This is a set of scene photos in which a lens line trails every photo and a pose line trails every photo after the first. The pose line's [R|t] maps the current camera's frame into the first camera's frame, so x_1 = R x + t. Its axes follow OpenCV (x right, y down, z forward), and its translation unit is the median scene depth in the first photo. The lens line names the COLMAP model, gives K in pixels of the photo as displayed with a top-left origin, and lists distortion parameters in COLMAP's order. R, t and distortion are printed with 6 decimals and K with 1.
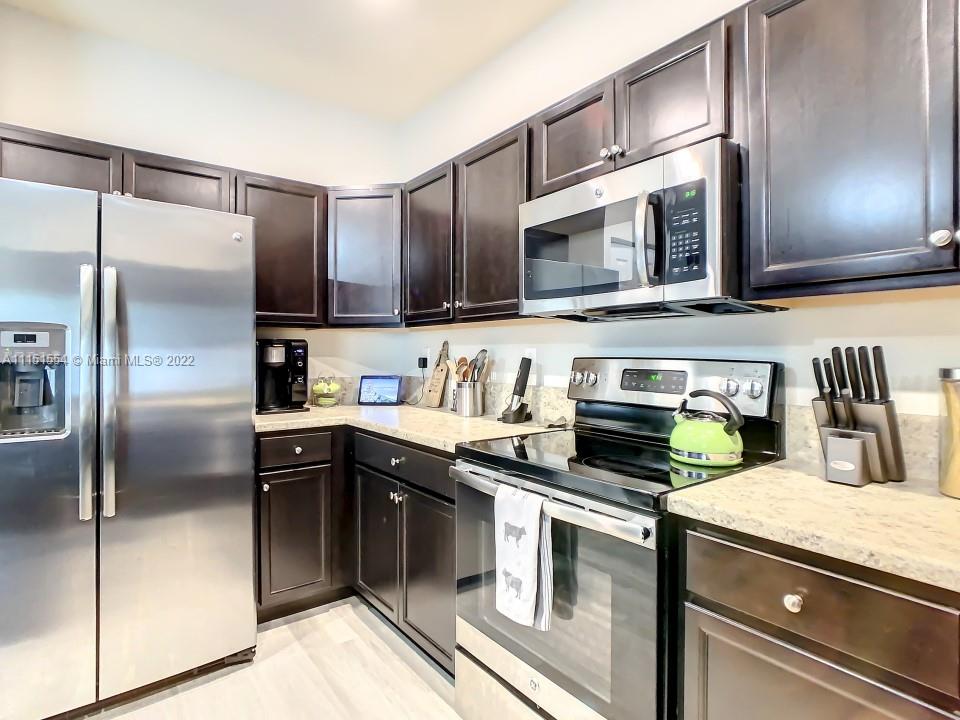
lens RADIAL K [[531.4, 0, 480.0], [0, 531.4, 360.0], [0, 0, 1]] dist [0.000318, 0.000111]
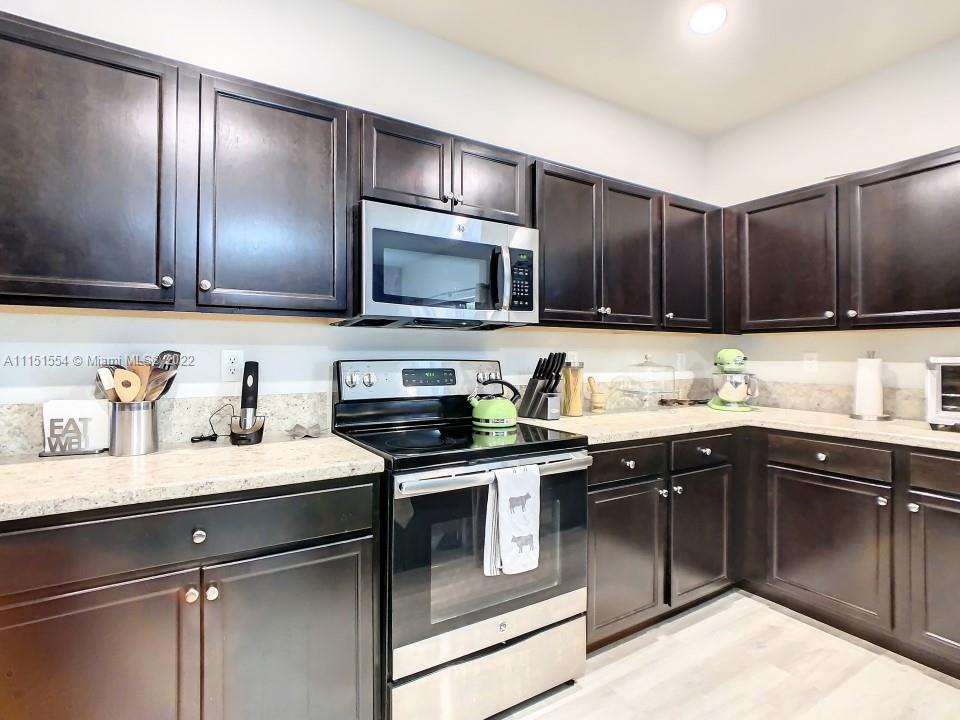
lens RADIAL K [[481.9, 0, 469.5], [0, 481.9, 353.4], [0, 0, 1]] dist [-0.026112, 0.000335]
pose [[0.087400, 0.004875, 0.996161, -1.013740], [0.014576, 0.999875, -0.006172, -0.011887], [-0.996067, 0.015059, 0.087318, 0.976346]]
